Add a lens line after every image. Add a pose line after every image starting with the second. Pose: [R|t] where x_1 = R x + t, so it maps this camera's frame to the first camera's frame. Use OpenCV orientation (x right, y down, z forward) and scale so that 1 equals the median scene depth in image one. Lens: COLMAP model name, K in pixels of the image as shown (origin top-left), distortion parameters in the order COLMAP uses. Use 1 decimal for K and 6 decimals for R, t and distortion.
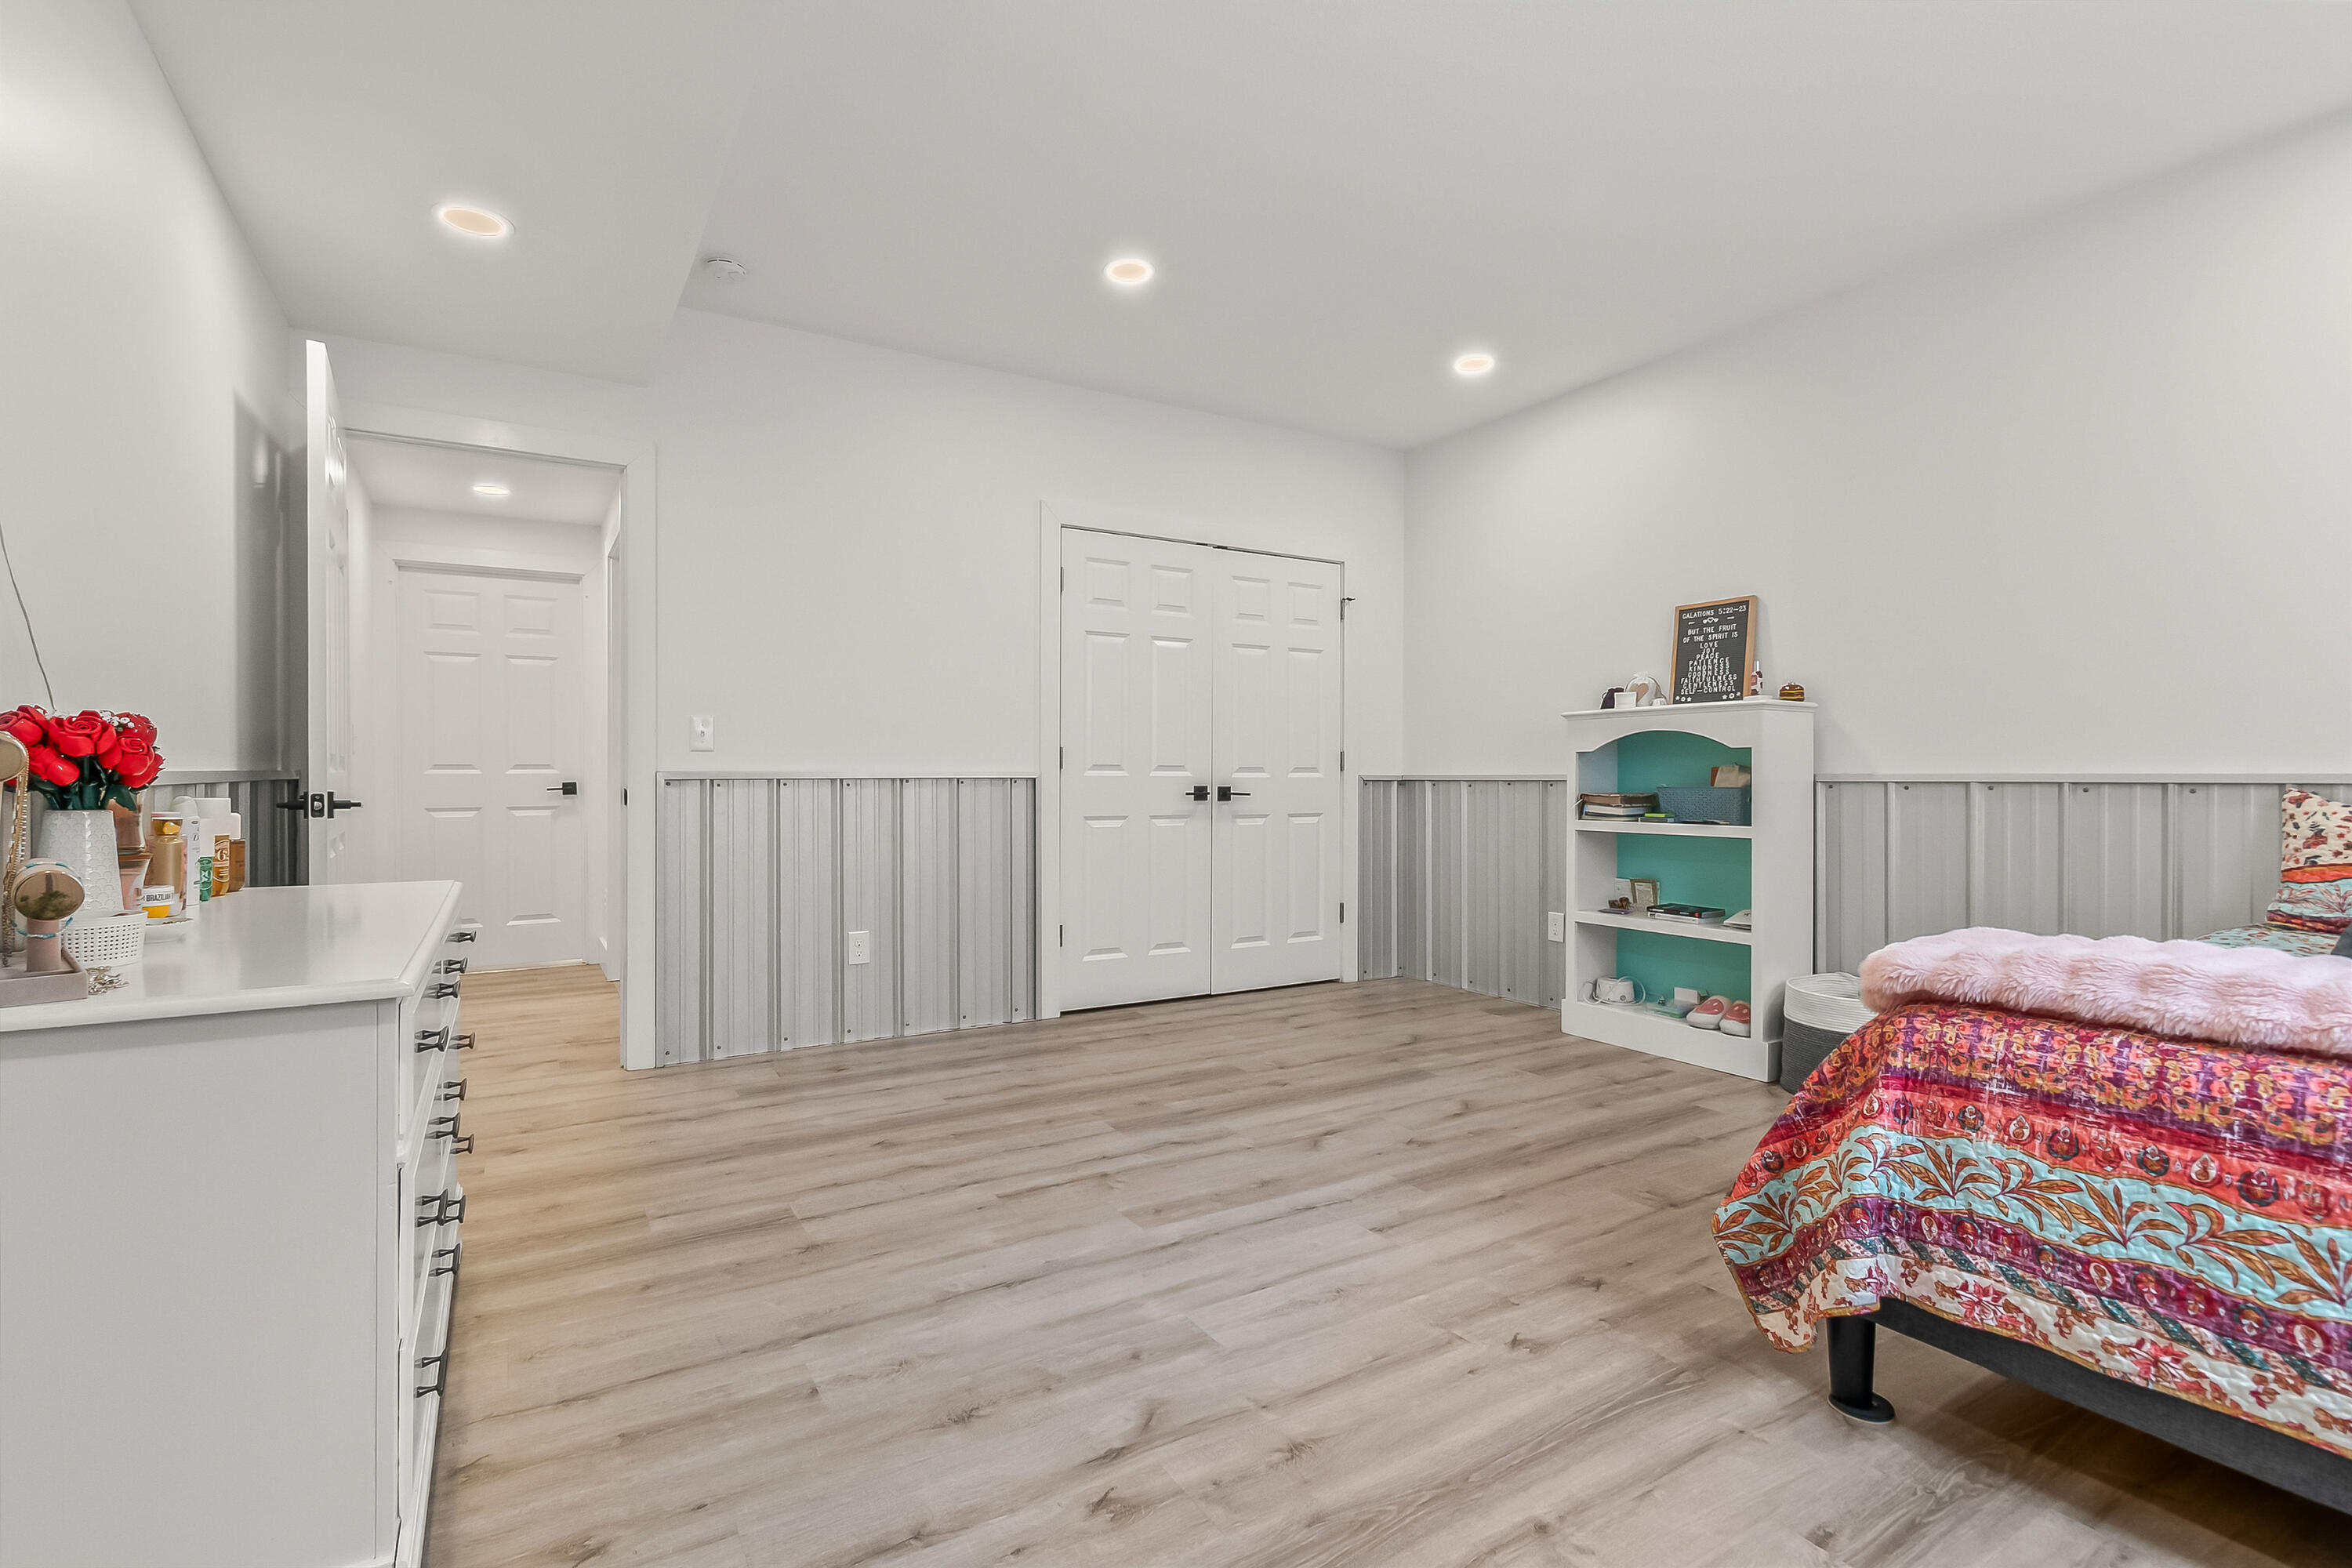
lens RADIAL K [[1046.2, 0, 1124.3], [0, 1046.2, 766.0], [0, 0, 1]] dist [0.012817, -0.011575]
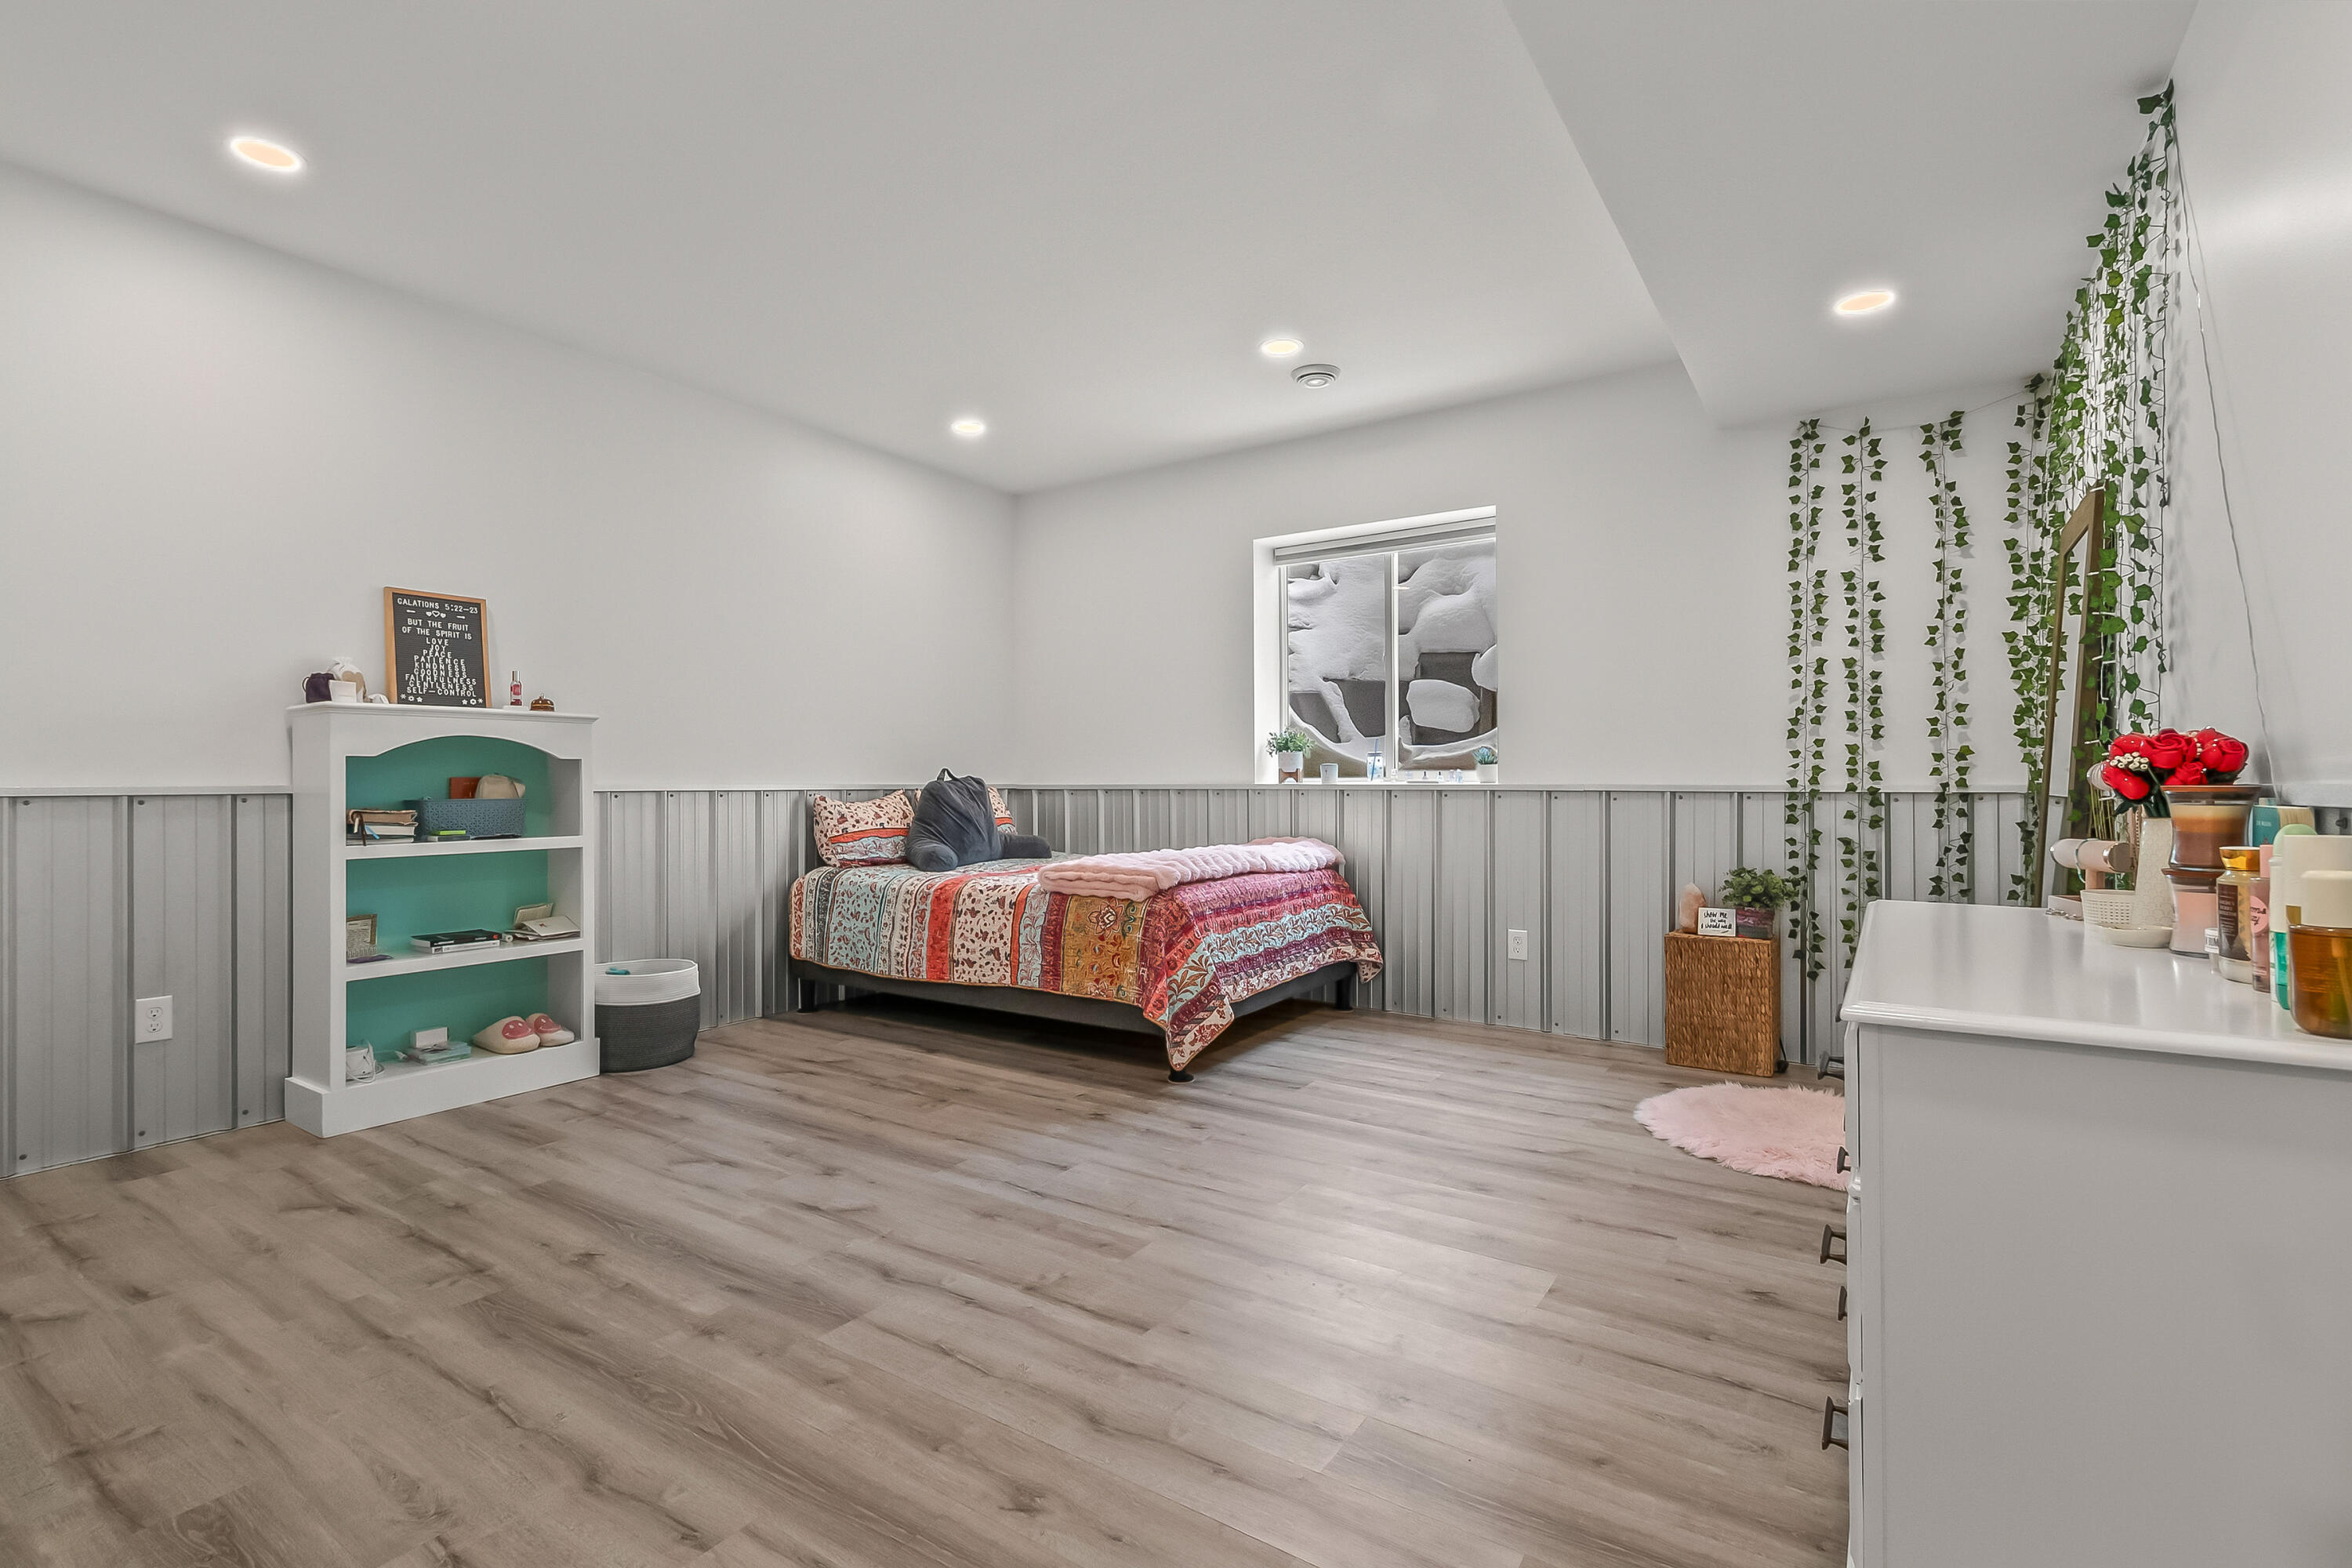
lens RADIAL K [[1012.3, 0, 1176.0], [0, 1012.3, 784.0], [0, 0, 1]] dist [-0.001339, -0.009822]
pose [[-0.418764, -0.000083, 0.908095, -0.624189], [-0.005373, 0.999983, -0.002386, 0.006589], [-0.908079, -0.005878, -0.418757, 1.000734]]
